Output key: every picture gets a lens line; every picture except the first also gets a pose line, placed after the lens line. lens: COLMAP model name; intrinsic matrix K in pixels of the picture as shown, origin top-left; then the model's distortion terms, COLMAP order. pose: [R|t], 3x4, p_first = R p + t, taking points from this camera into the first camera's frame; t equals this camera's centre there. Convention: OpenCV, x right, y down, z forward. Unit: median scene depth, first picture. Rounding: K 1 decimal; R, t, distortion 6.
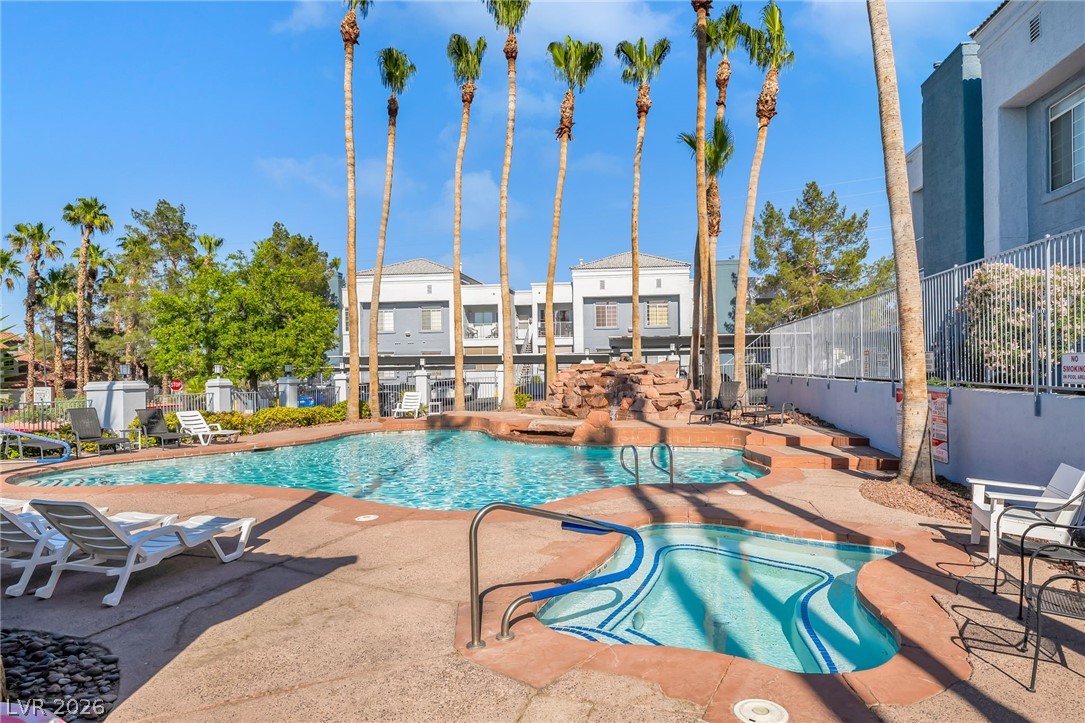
lens RADIAL K [[714.3, 0, 542.5], [0, 714.3, 361.5], [0, 0, 1]] dist [-0.001526, -0.000084]
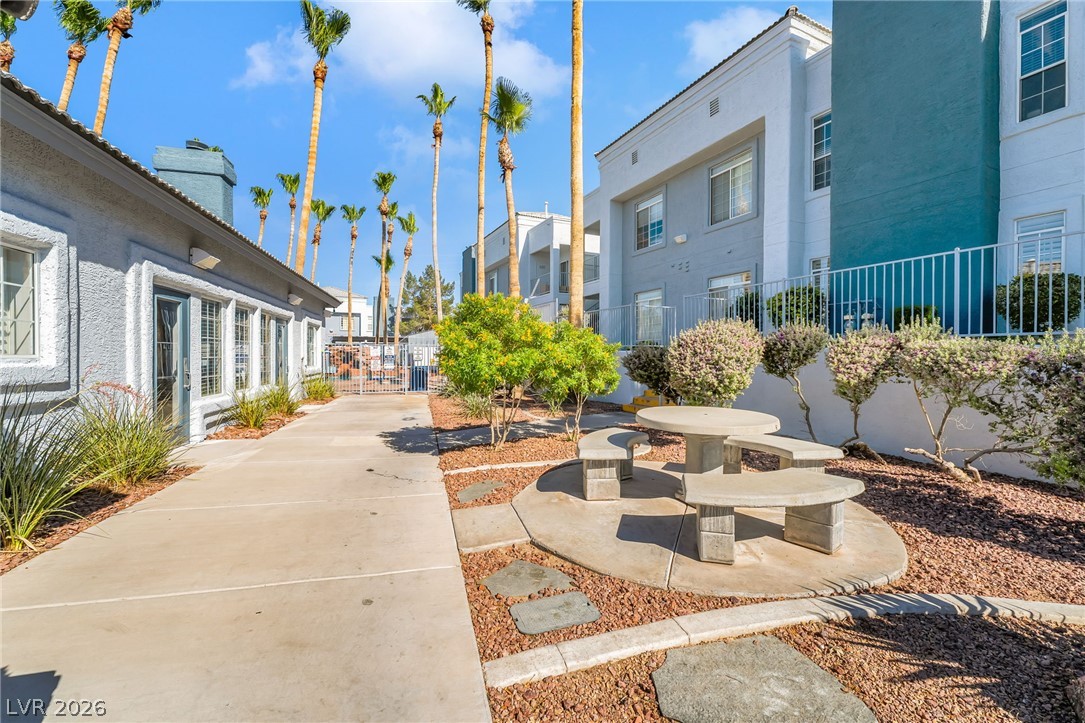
lens RADIAL K [[436.8, 0, 540.2], [0, 436.8, 364.6], [0, 0, 1]] dist [-0.000487, 0.000025]
pose [[0.825147, 0.000840, 0.564918, -0.155905], [-0.014057, 0.999720, 0.019046, 0.020433], [-0.564744, -0.023657, 0.824927, -0.495005]]
